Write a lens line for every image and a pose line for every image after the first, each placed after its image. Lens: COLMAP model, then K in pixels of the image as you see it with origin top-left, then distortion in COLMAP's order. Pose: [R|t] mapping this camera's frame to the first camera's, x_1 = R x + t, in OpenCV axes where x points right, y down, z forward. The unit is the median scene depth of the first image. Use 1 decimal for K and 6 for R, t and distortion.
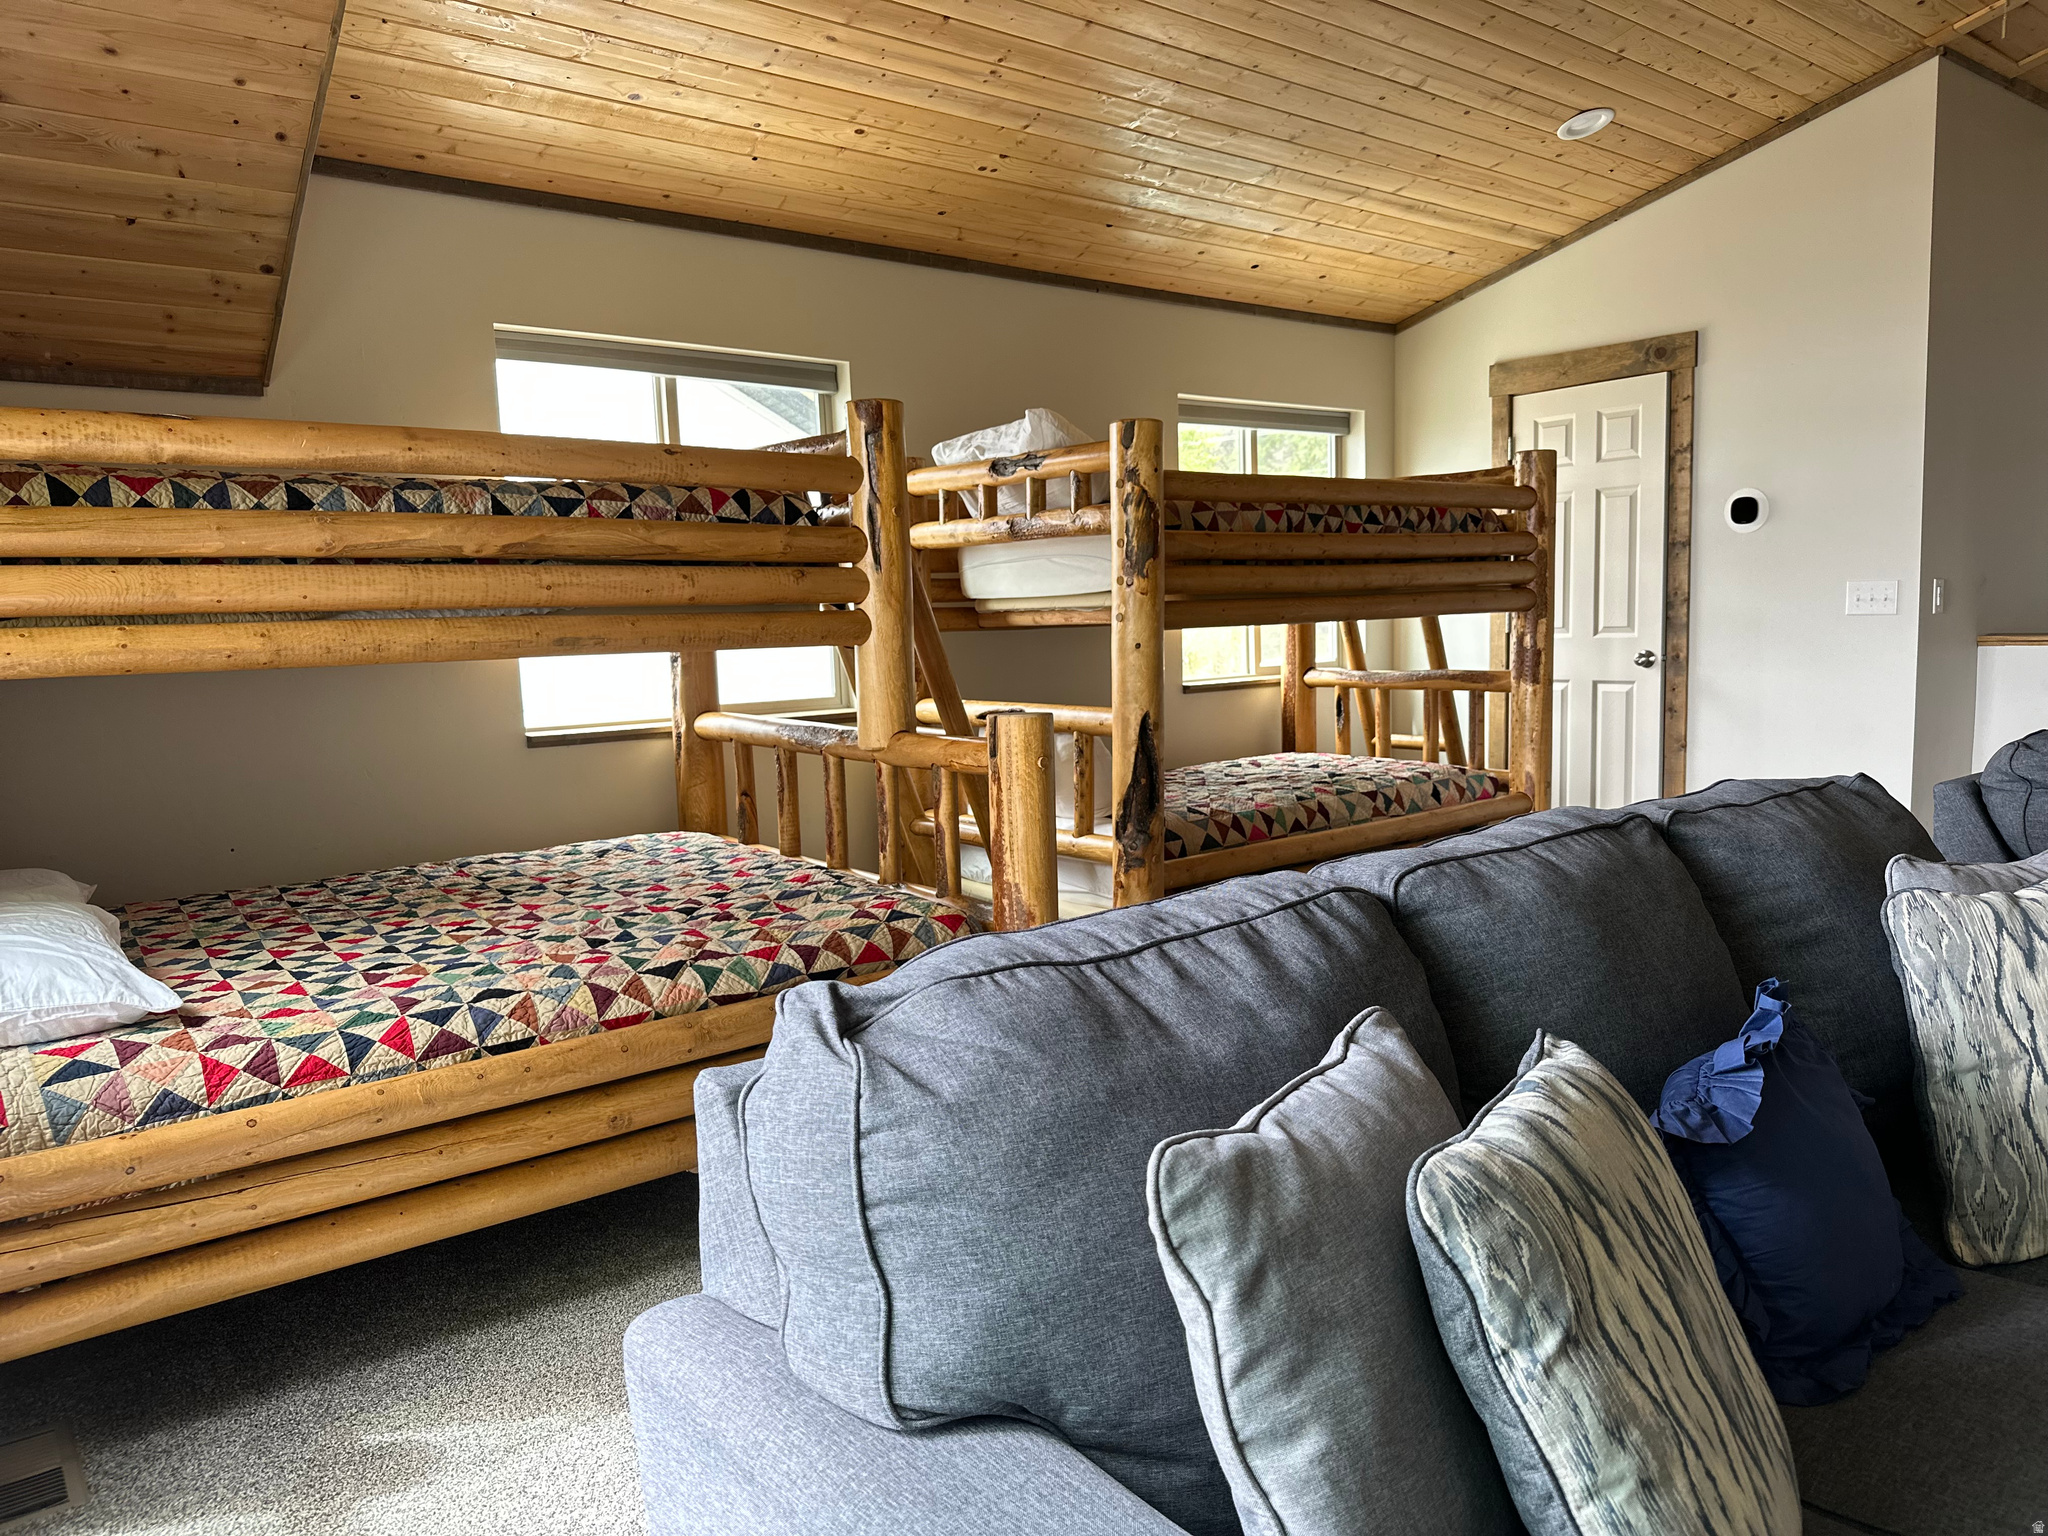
lens RADIAL K [[1424.2, 0, 1028.6], [0, 1424.2, 767.7], [0, 0, 1]] dist [0.086158, -0.122251]
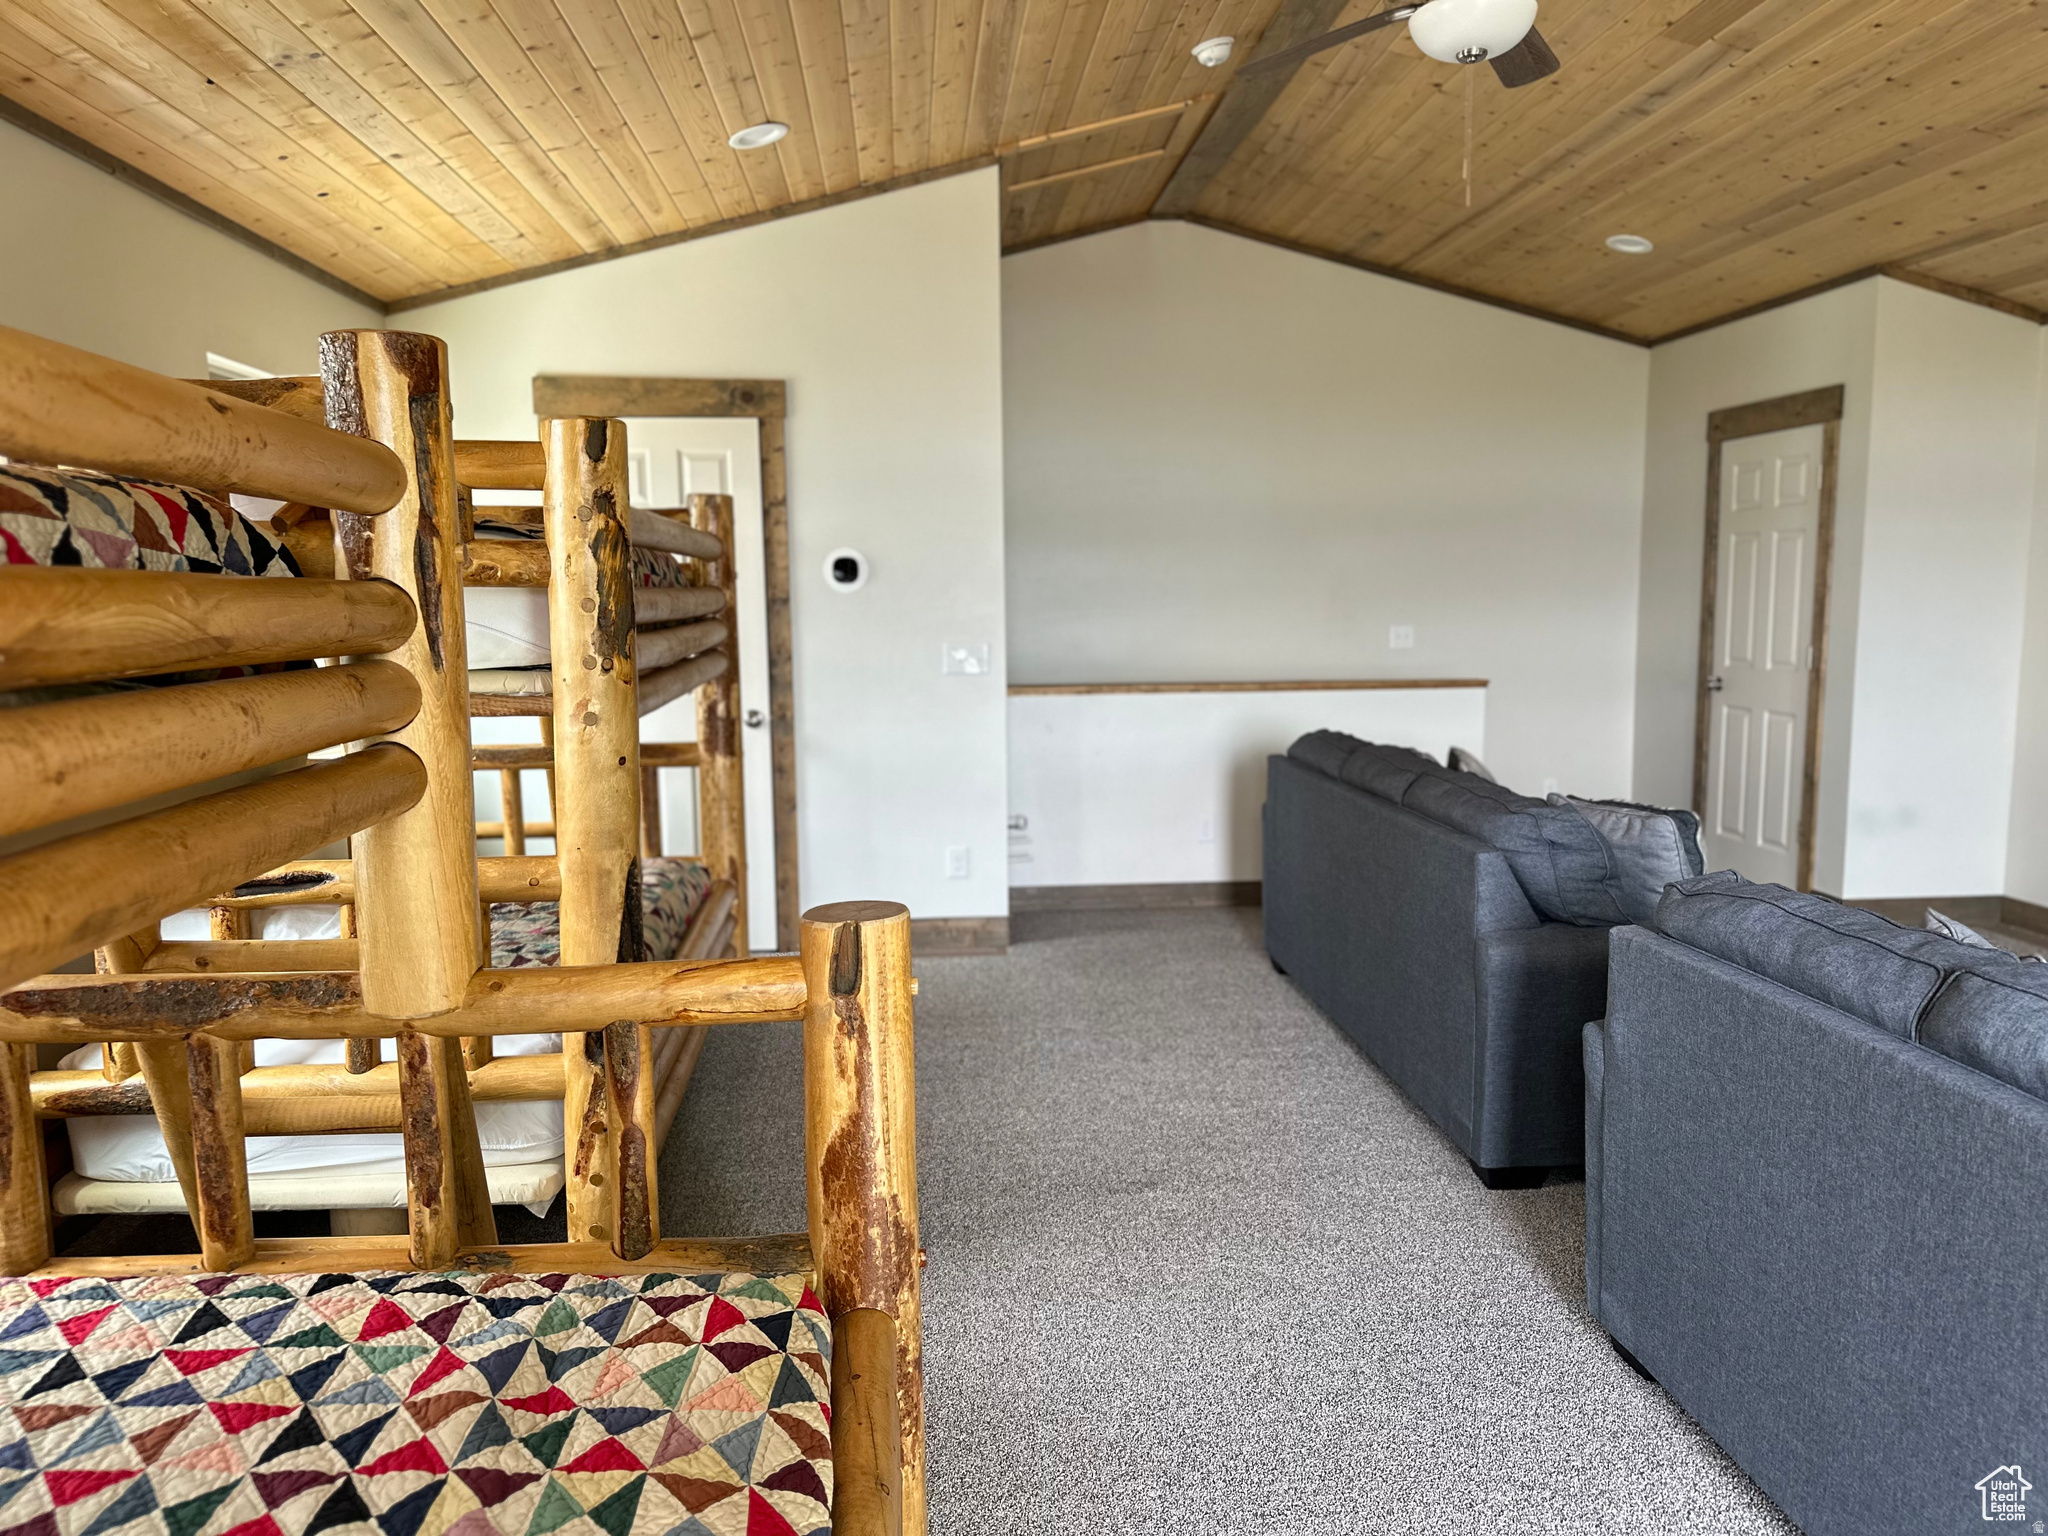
lens RADIAL K [[1437.3, 0, 1024.0], [0, 1437.3, 768.0], [0, 0, 1]] dist [-0.005633, -0.007562]
pose [[0.551126, -0.075645, 0.830986, -0.269688], [0.082821, 0.995924, 0.035731, -0.066287], [-0.830301, 0.049131, 0.555145, 0.351562]]
